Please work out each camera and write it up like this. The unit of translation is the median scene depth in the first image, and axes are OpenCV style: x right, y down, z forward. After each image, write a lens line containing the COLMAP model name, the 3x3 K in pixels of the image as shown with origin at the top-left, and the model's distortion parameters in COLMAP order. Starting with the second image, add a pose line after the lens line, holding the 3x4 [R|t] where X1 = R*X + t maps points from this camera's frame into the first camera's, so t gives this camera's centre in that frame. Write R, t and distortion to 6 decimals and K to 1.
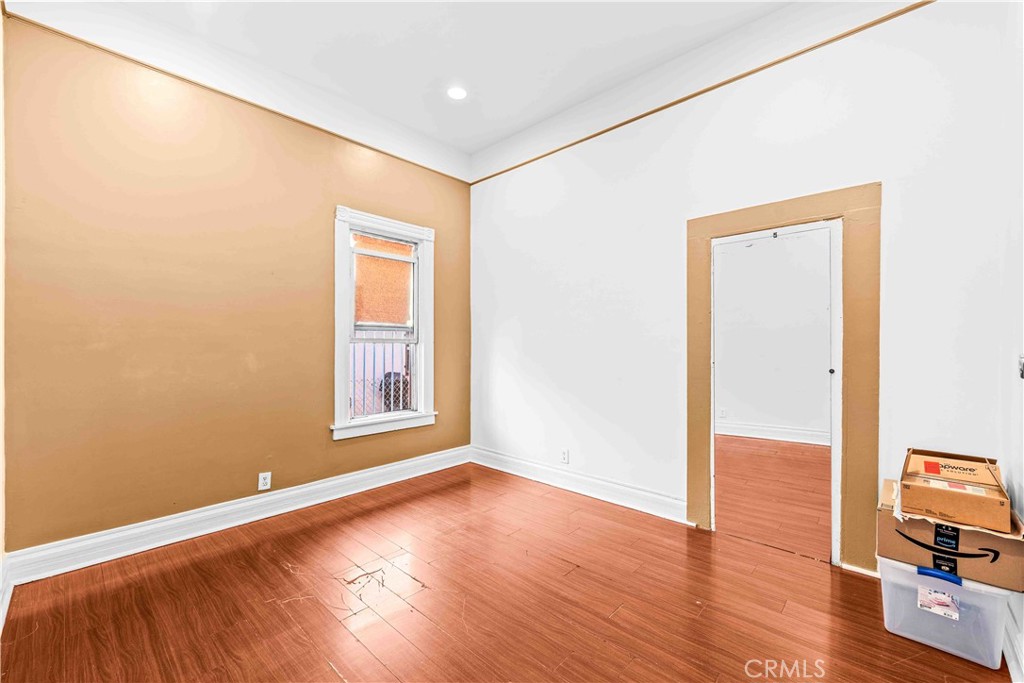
lens RADIAL K [[416.4, 0, 511.8], [0, 416.4, 343.1], [0, 0, 1]] dist [-0.010724, -0.000013]
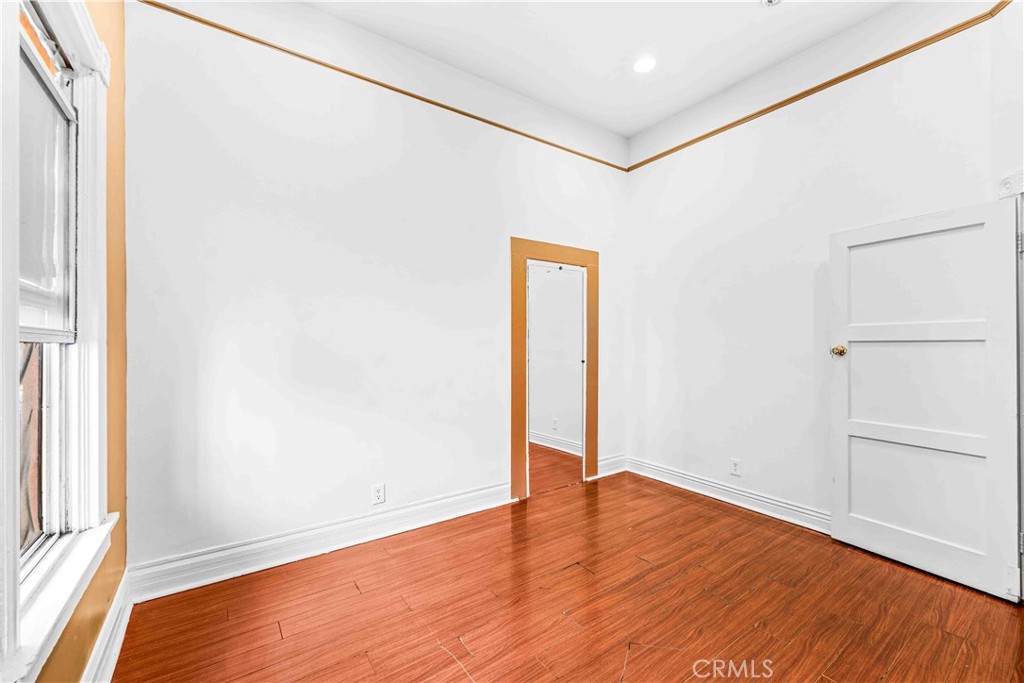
lens RADIAL K [[416.4, 0, 512.6], [0, 416.4, 341.2], [0, 0, 1]] dist [-0.010724, -0.000013]
pose [[0.202081, 0.008431, 0.979332, -0.704016], [0.001818, 0.999958, -0.008983, 0.003349], [-0.979367, 0.003596, 0.202058, 0.769177]]
